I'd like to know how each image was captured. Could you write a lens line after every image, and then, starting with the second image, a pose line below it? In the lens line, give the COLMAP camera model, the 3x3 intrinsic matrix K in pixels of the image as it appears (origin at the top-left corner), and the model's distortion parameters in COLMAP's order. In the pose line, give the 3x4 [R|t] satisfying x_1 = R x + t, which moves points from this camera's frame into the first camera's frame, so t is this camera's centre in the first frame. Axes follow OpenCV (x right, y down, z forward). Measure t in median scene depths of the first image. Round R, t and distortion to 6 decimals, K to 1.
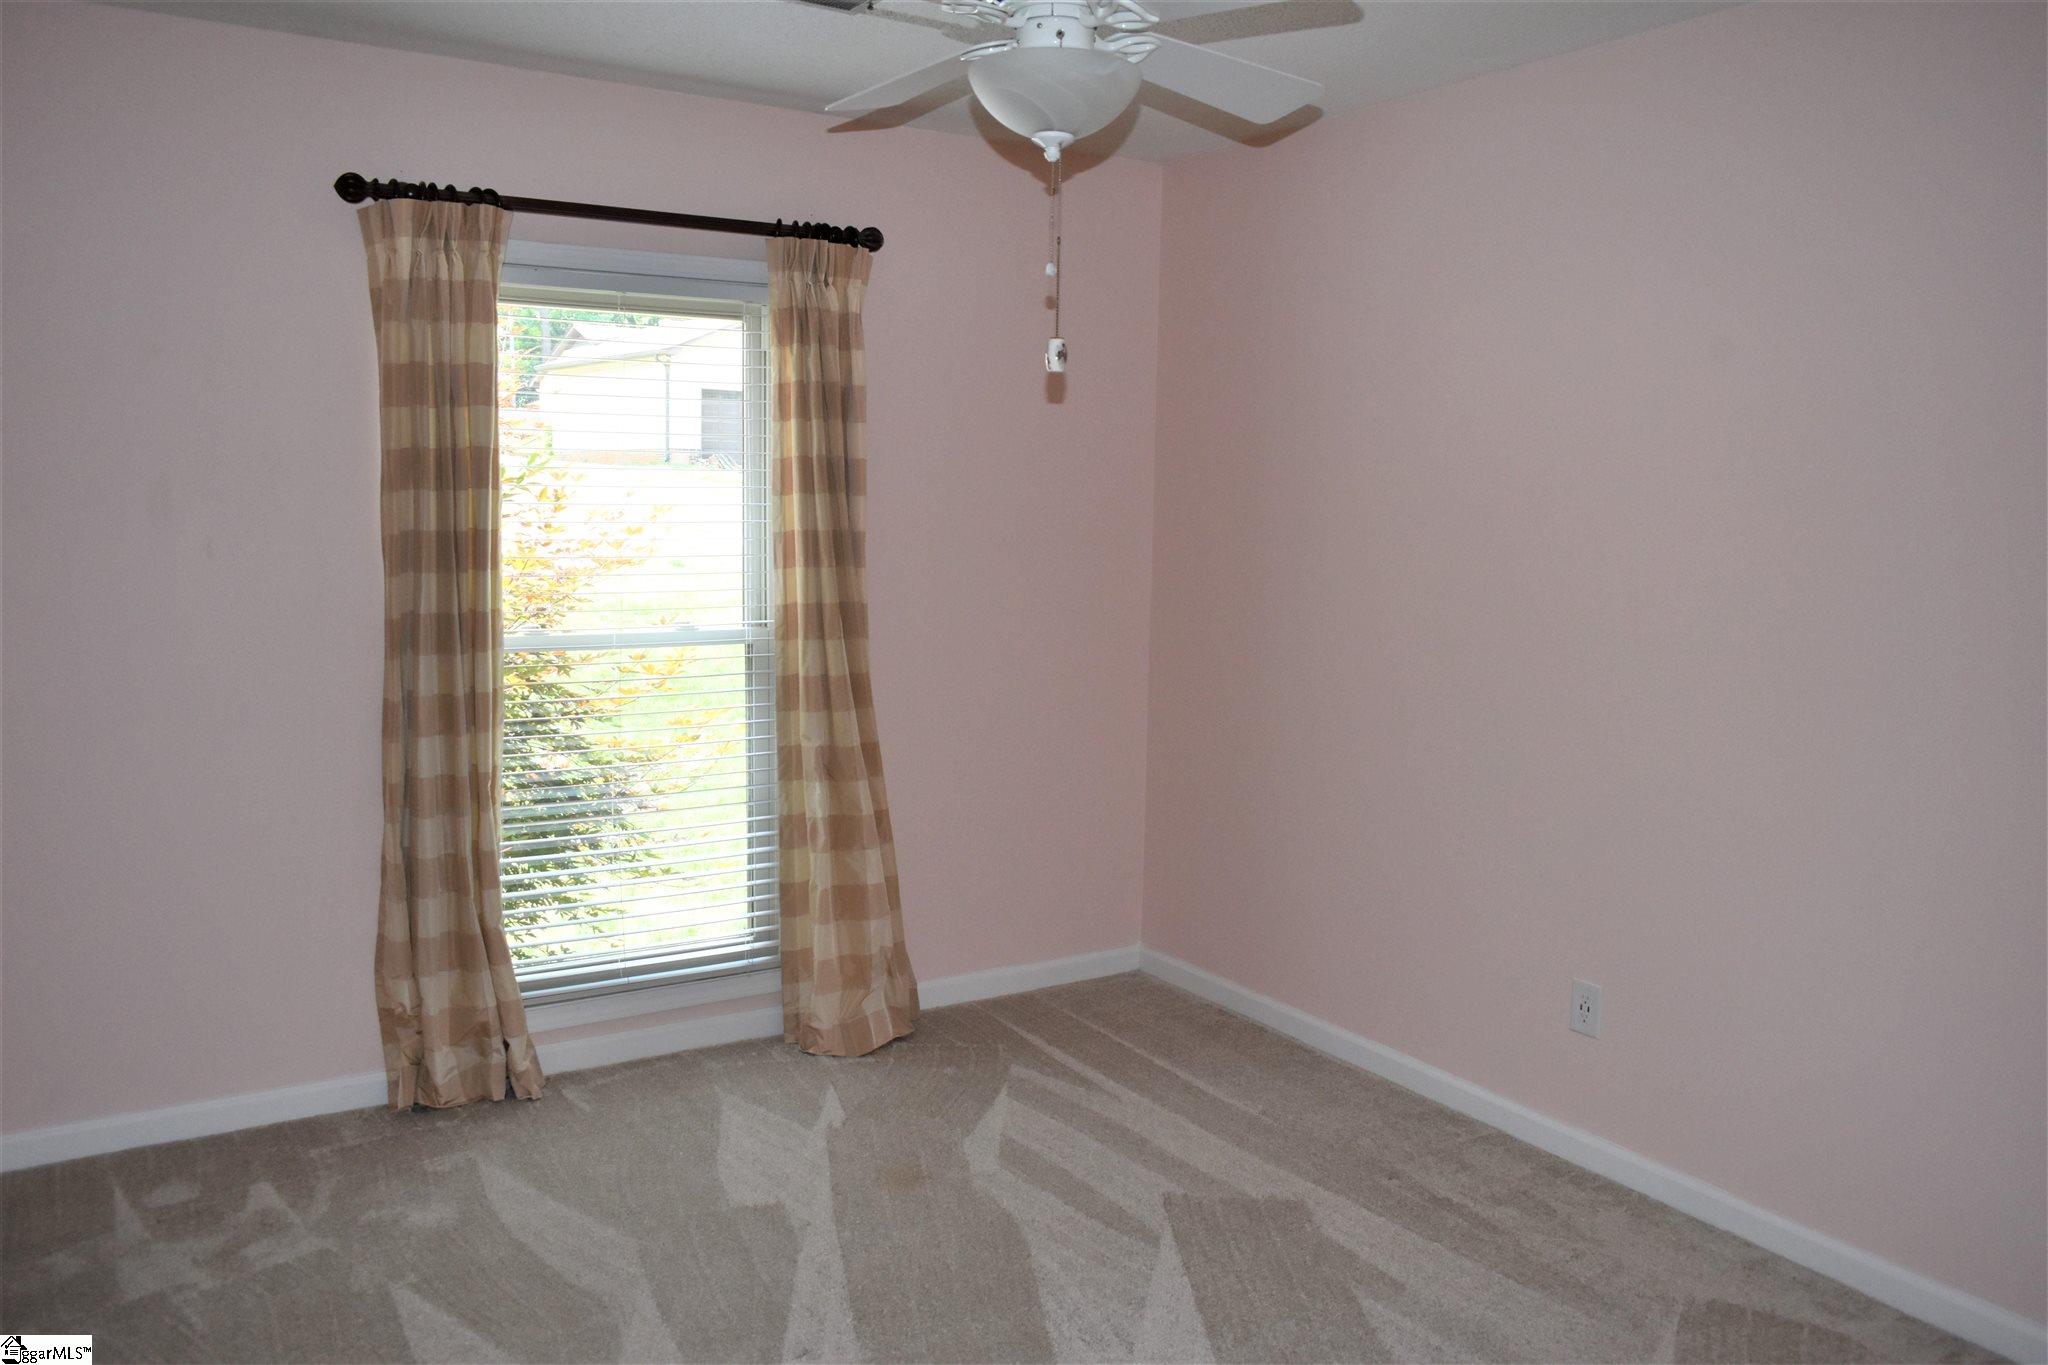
lens RADIAL K [[1568.3, 0, 1024.0], [0, 1568.3, 682.5], [0, 0, 1]] dist [-0.023504, 0.016791]
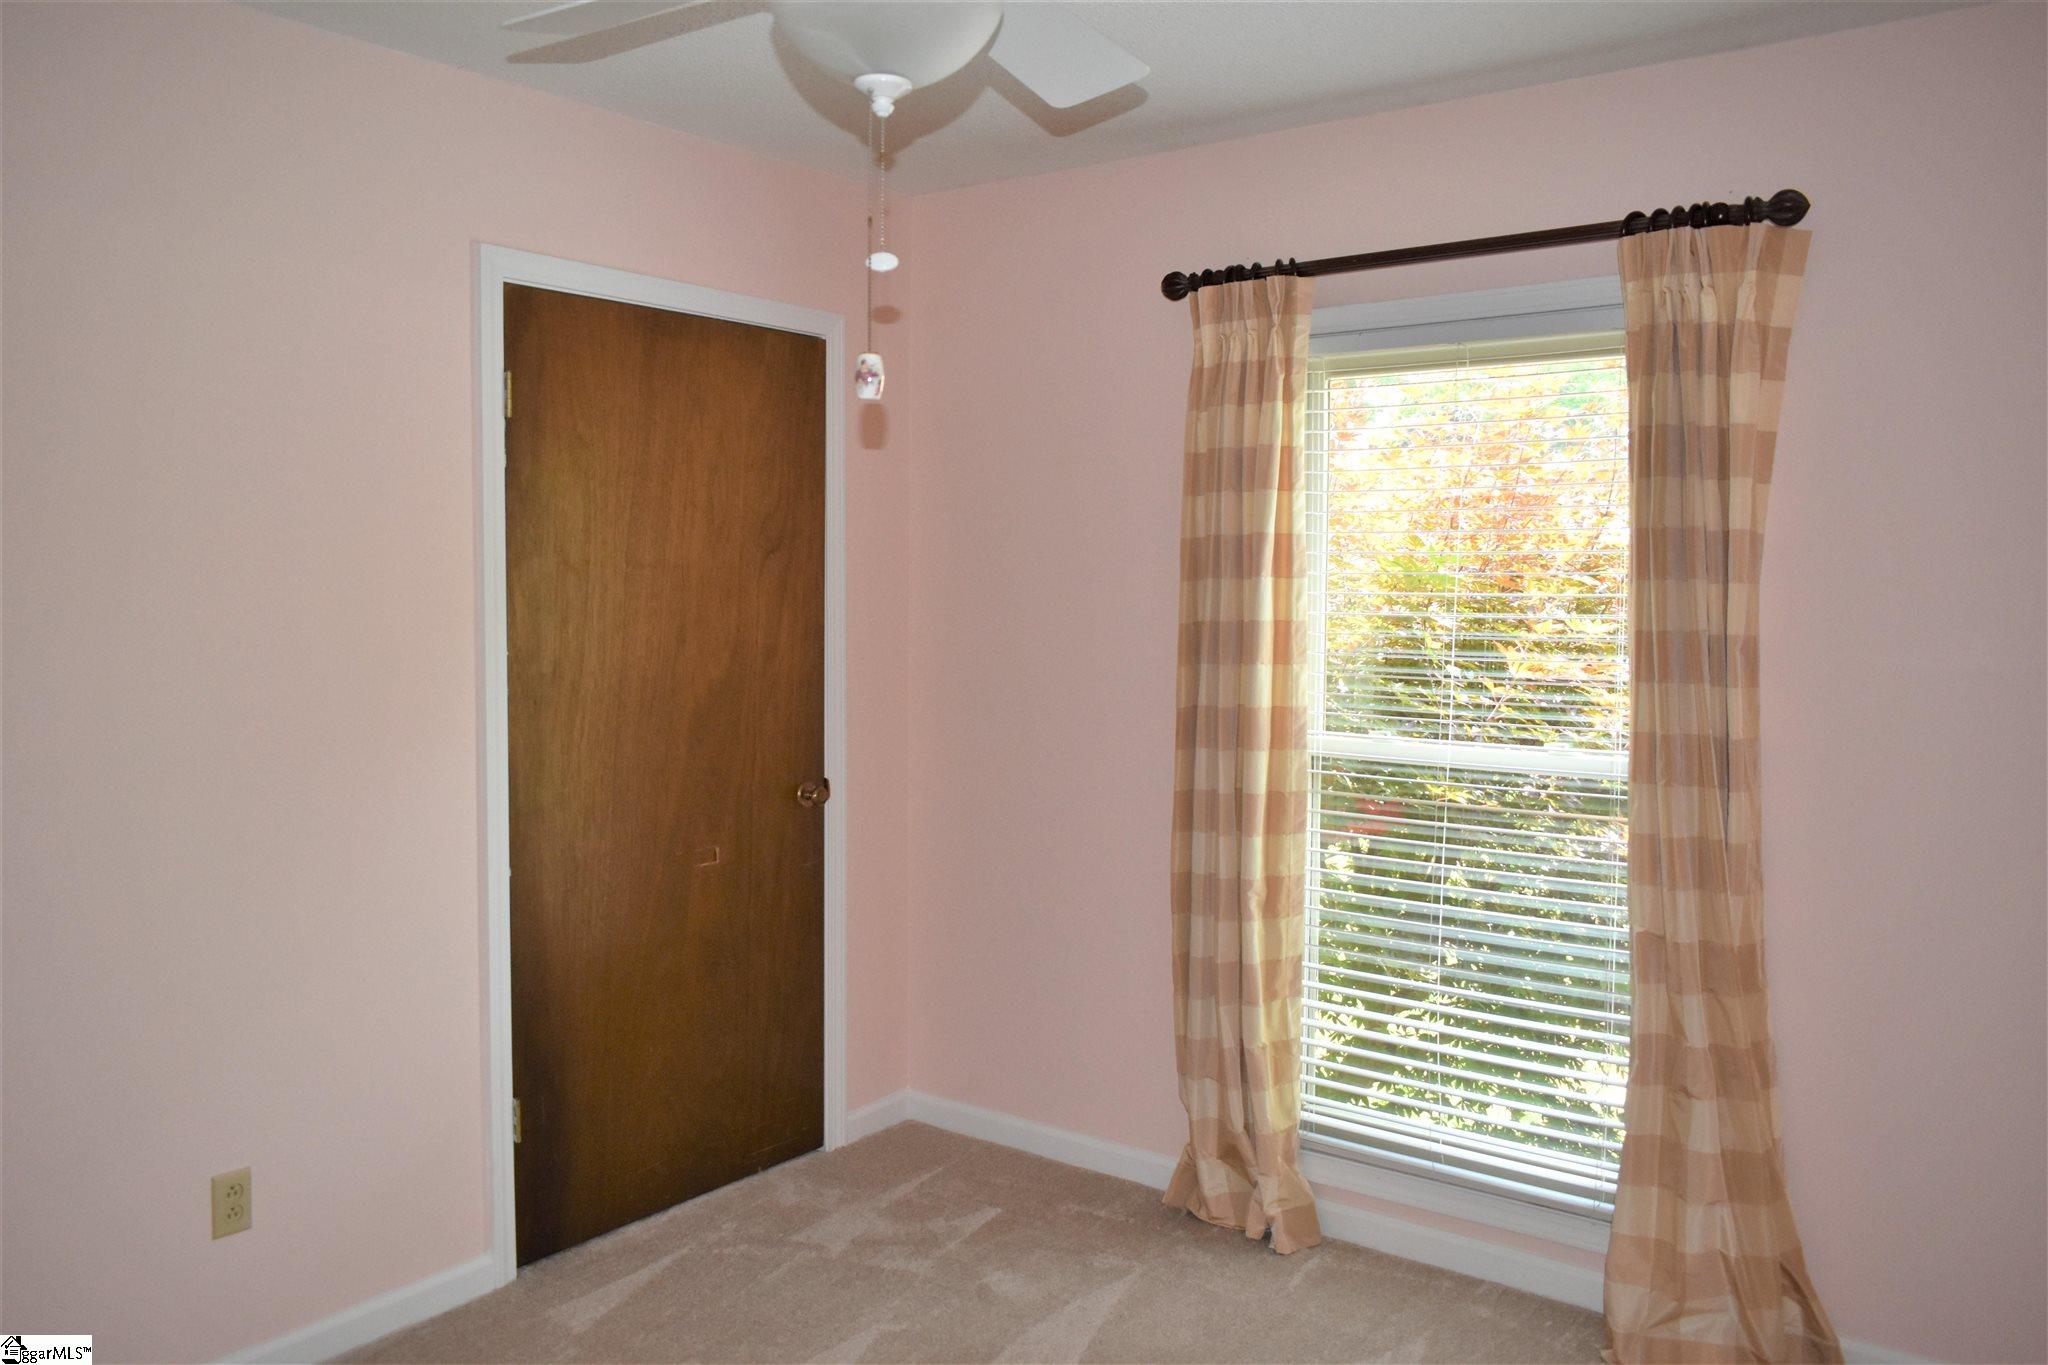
lens RADIAL K [[1568.3, 0, 1024.0], [0, 1568.3, 682.5], [0, 0, 1]] dist [-0.023504, 0.016791]
pose [[0.356032, 0.051866, -0.933033, 0.492130], [-0.114032, 0.993408, 0.011709, -0.057544], [0.927490, 0.102226, 0.359599, 0.549297]]
